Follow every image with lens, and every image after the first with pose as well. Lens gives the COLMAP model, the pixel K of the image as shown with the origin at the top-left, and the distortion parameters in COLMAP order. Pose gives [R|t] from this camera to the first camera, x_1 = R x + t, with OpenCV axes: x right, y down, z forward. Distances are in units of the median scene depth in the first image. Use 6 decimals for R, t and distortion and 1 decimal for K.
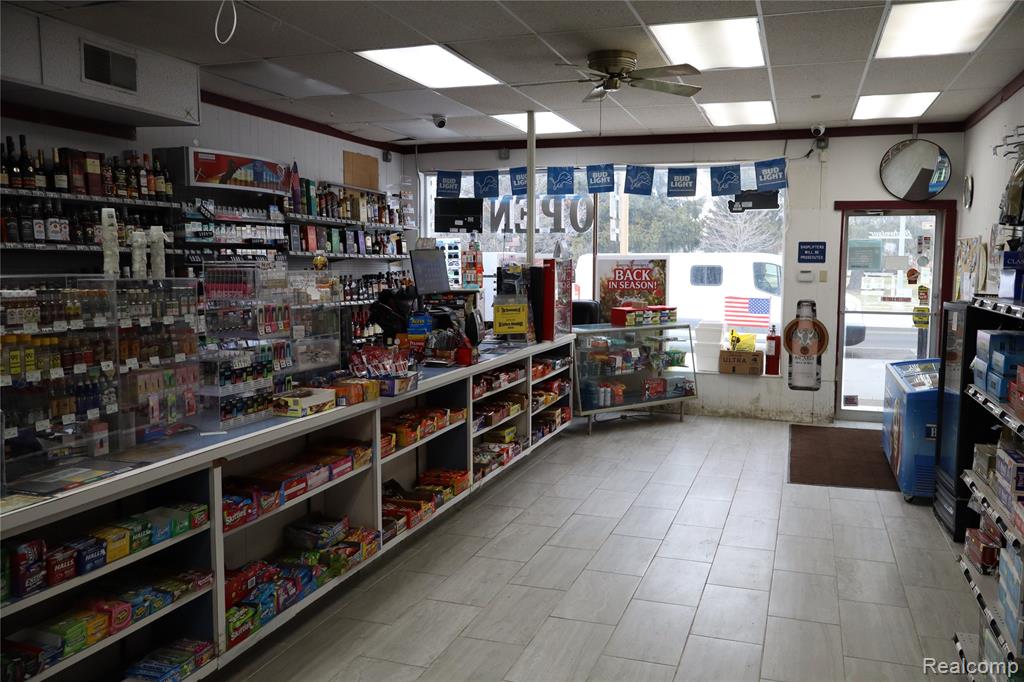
lens RADIAL K [[866.9, 0, 510.6], [0, 866.9, 344.3], [0, 0, 1]] dist [0.012560, 0.003347]
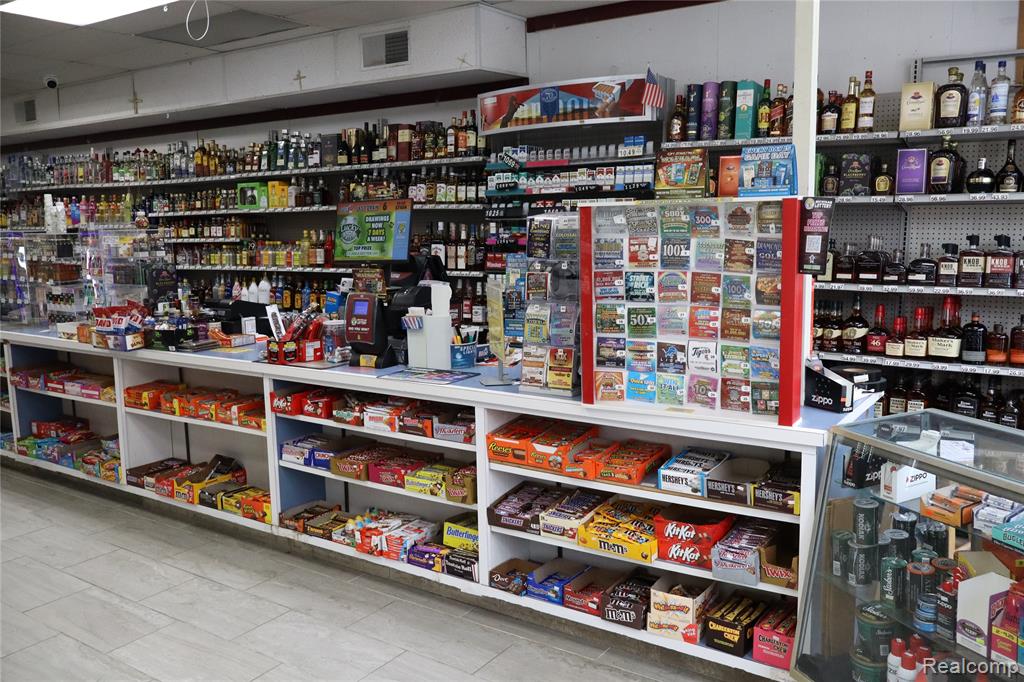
lens RADIAL K [[866.9, 0, 510.6], [0, 866.9, 336.2], [0, 0, 1]] dist [0.012560, 0.003347]
pose [[-0.286299, 0.136927, -0.948306, 0.523204], [-0.073063, 0.983734, 0.164101, -0.119536], [0.955350, 0.116268, -0.271638, 1.250411]]
